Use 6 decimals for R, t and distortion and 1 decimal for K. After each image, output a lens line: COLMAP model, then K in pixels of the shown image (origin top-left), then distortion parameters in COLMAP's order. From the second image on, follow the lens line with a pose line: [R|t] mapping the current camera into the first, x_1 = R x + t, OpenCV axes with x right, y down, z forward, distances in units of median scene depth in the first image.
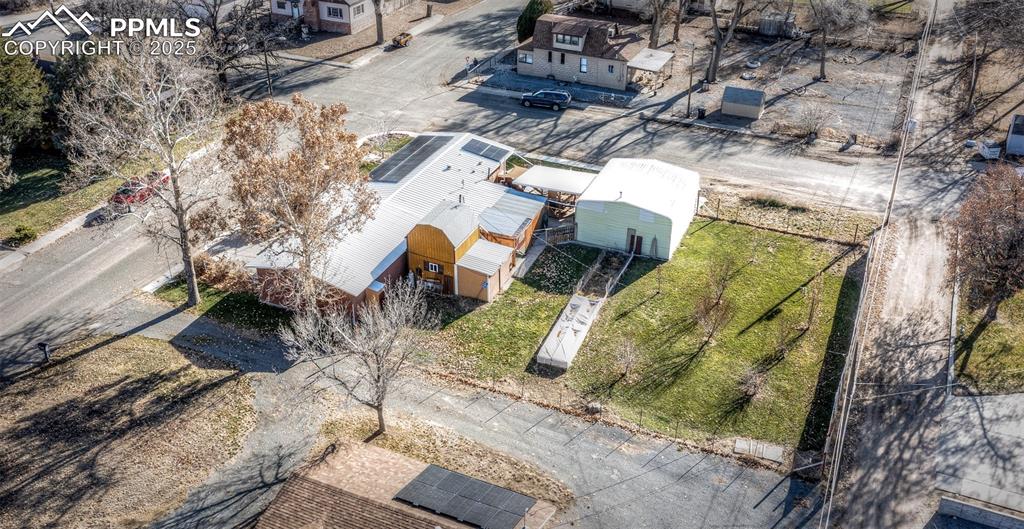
lens RADIAL K [[914.7, 0, 508.7], [0, 914.7, 266.2], [0, 0, 1]] dist [0.005833, 0.023759]
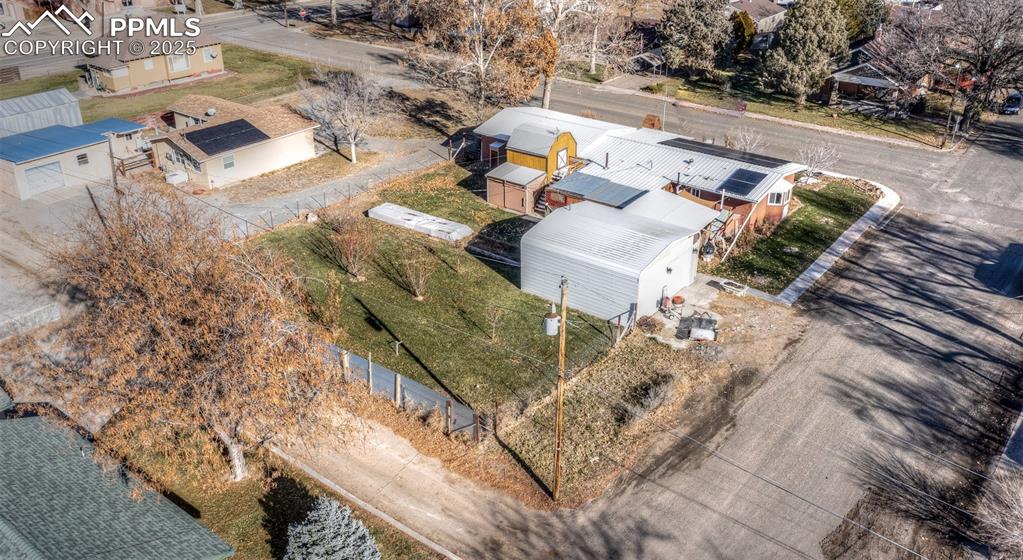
lens RADIAL K [[865.6, 0, 514.7], [0, 865.6, 280.9], [0, 0, 1]] dist [0.091363, 0.009697]
pose [[-0.213589, 0.450267, -0.866971, 0.667035], [-0.526217, 0.694678, 0.490426, -0.308103], [0.823089, 0.560965, 0.088562, 0.726648]]
